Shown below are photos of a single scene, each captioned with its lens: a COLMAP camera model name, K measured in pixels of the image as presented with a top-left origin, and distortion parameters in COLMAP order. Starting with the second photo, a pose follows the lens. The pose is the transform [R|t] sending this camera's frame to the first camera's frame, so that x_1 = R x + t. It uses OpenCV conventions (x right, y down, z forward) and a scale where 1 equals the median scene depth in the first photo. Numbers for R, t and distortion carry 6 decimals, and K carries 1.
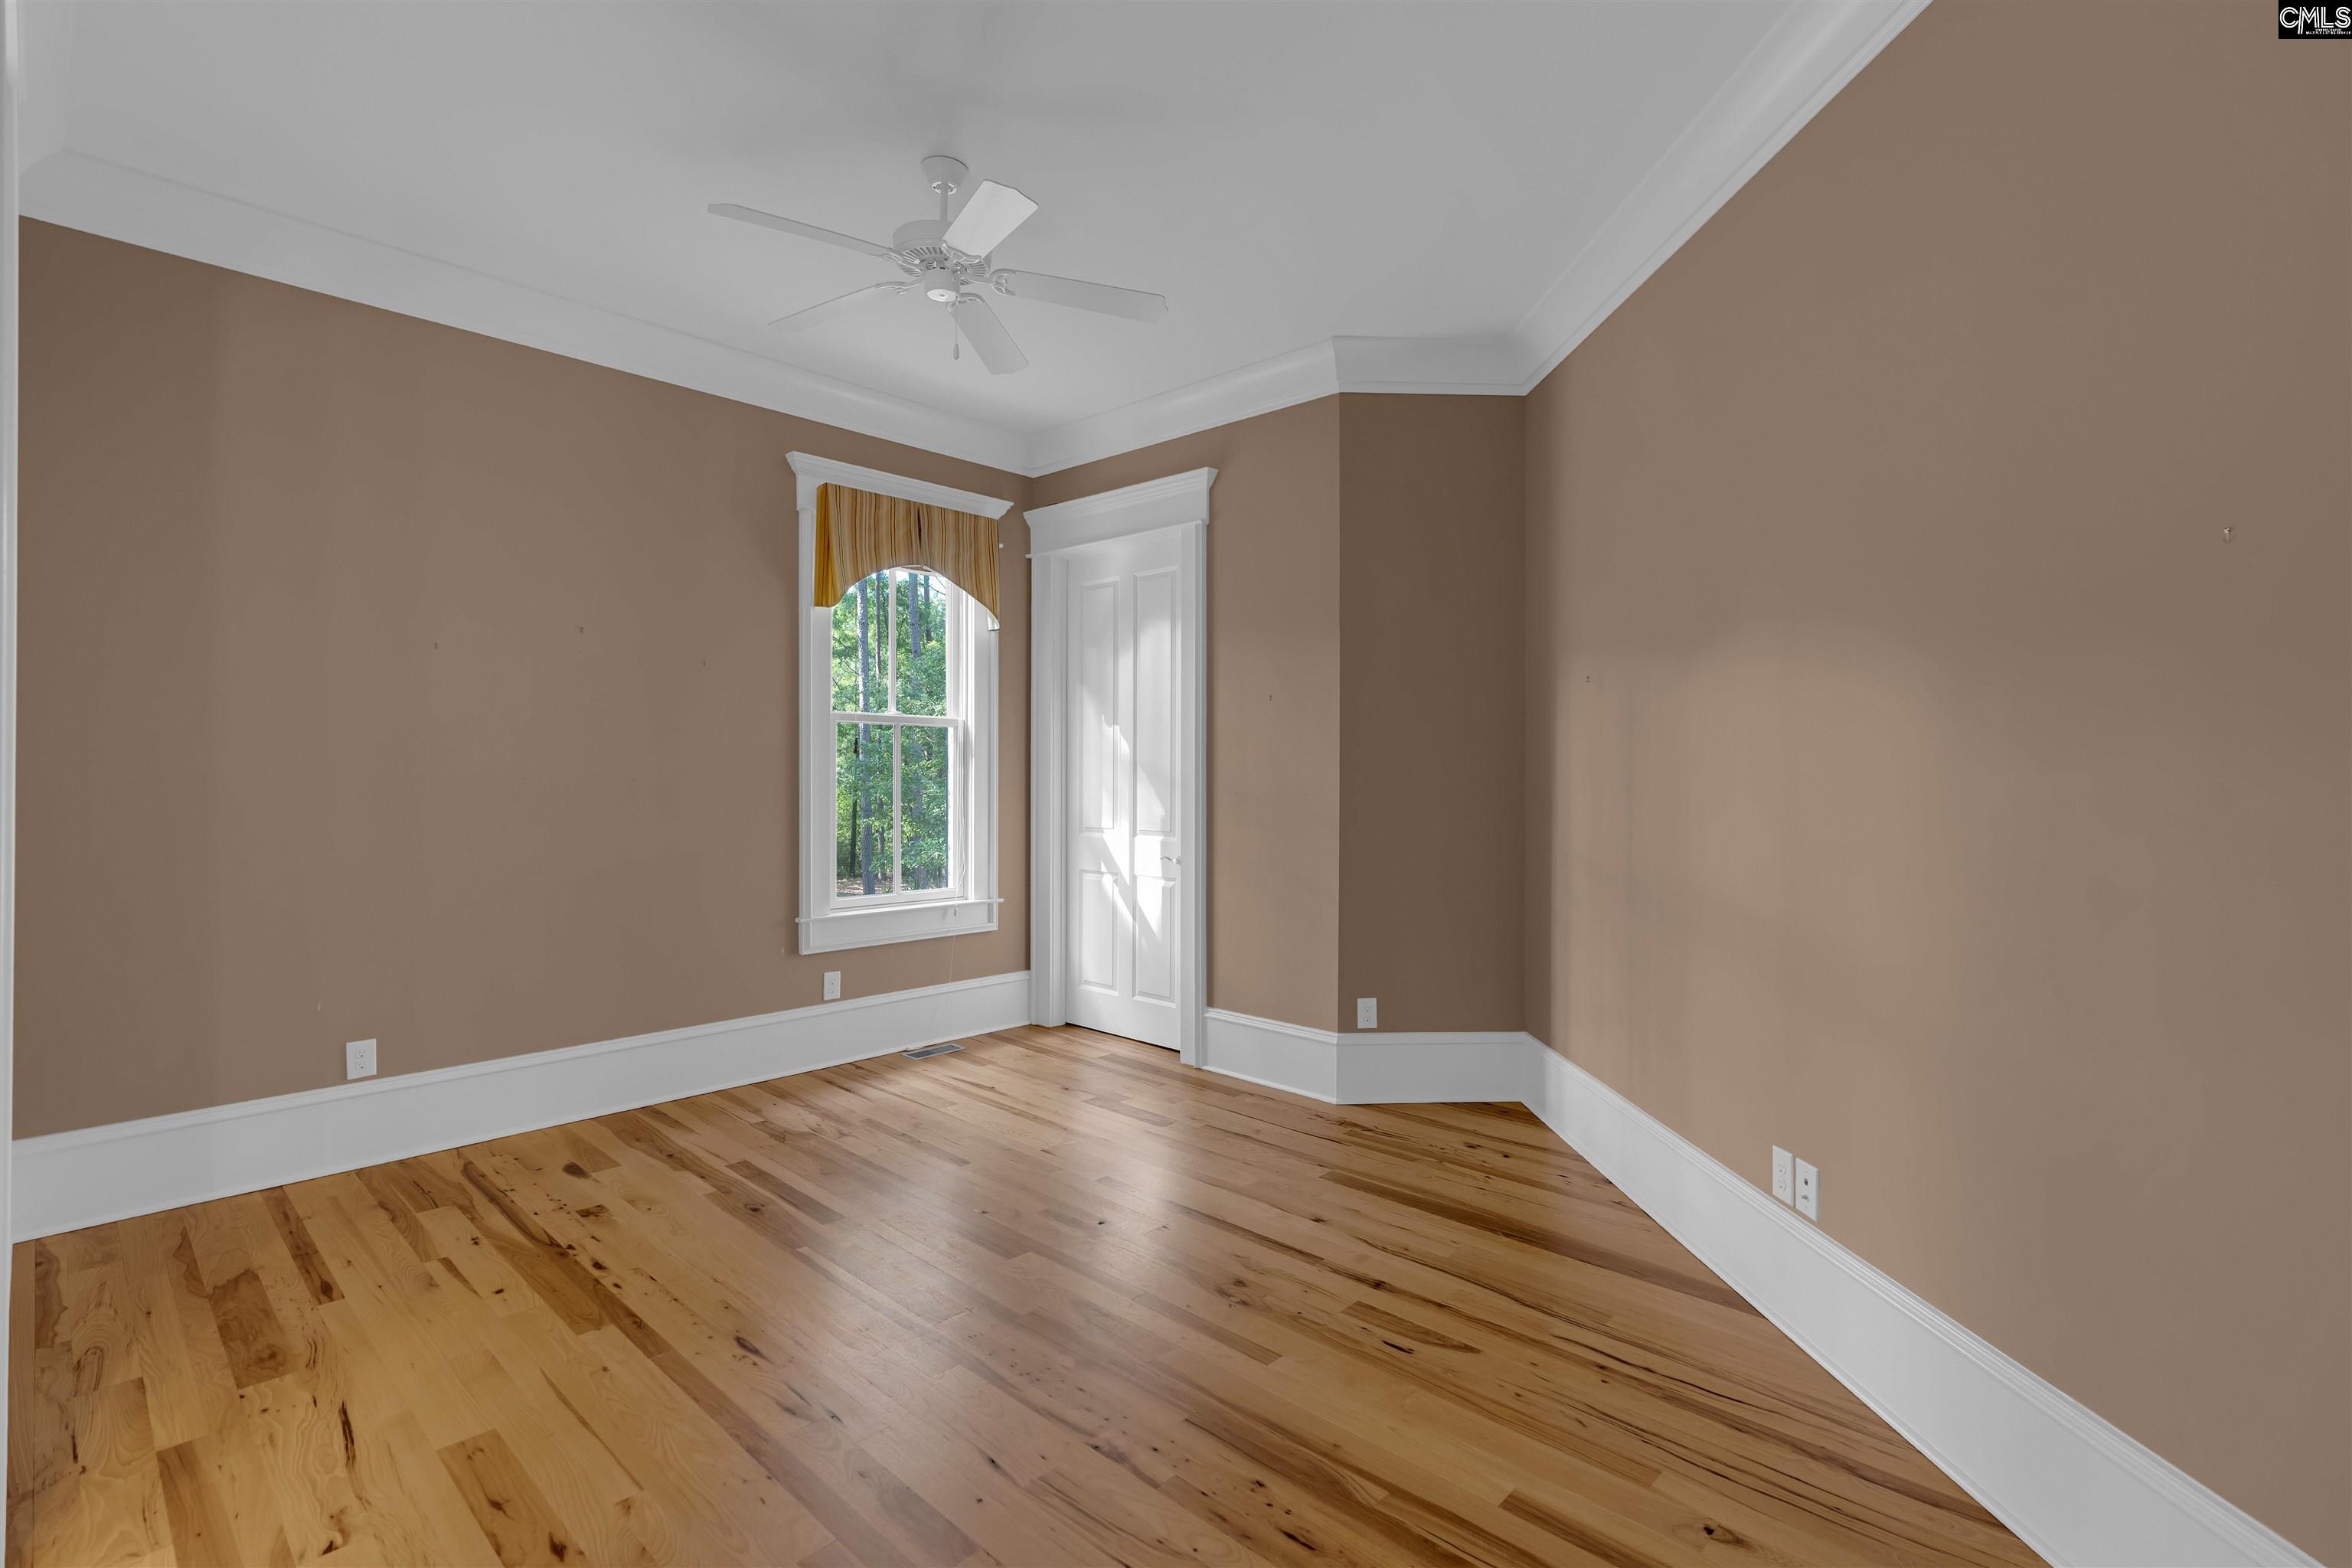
lens RADIAL K [[1078.8, 0, 1180.5], [0, 1078.8, 779.6], [0, 0, 1]] dist [-0.003961, 0.000401]
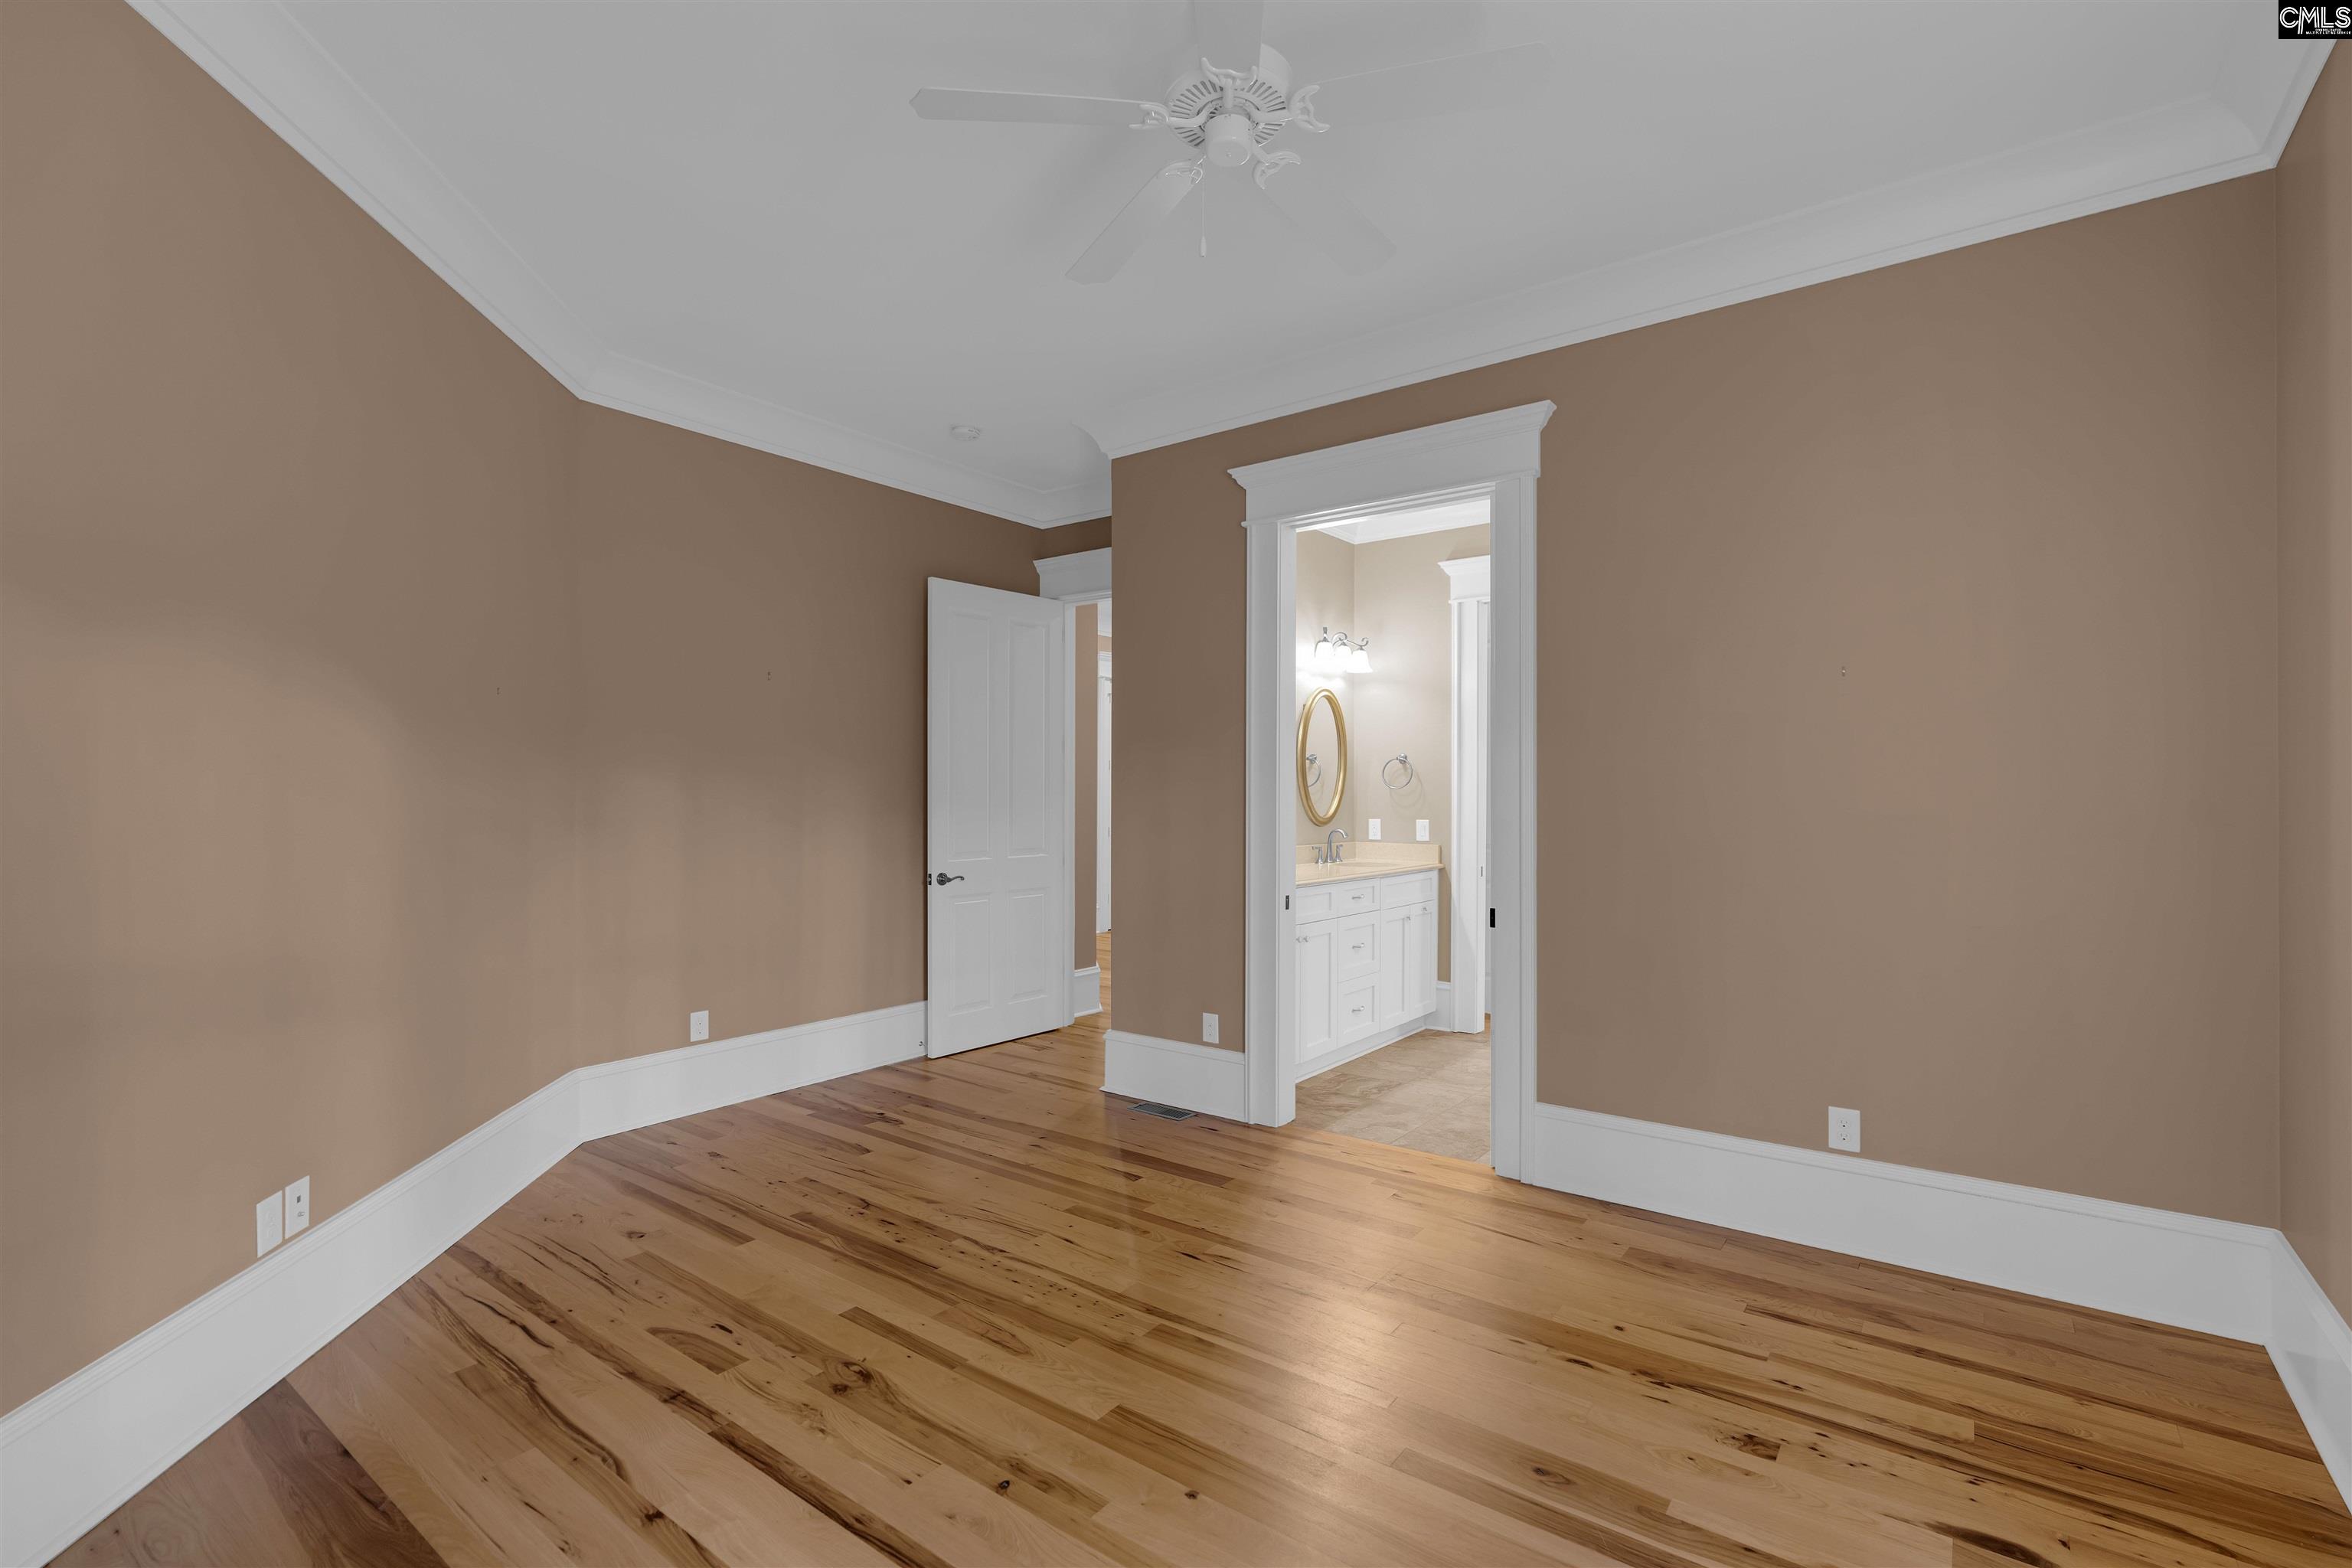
lens RADIAL K [[1078.8, 0, 1180.5], [0, 1078.8, 779.6], [0, 0, 1]] dist [-0.003961, 0.000401]
pose [[-0.994861, -0.006438, -0.101047, -0.126869], [-0.005954, 0.999969, -0.005091, -0.019193], [0.101077, -0.004463, -0.994869, 1.897290]]
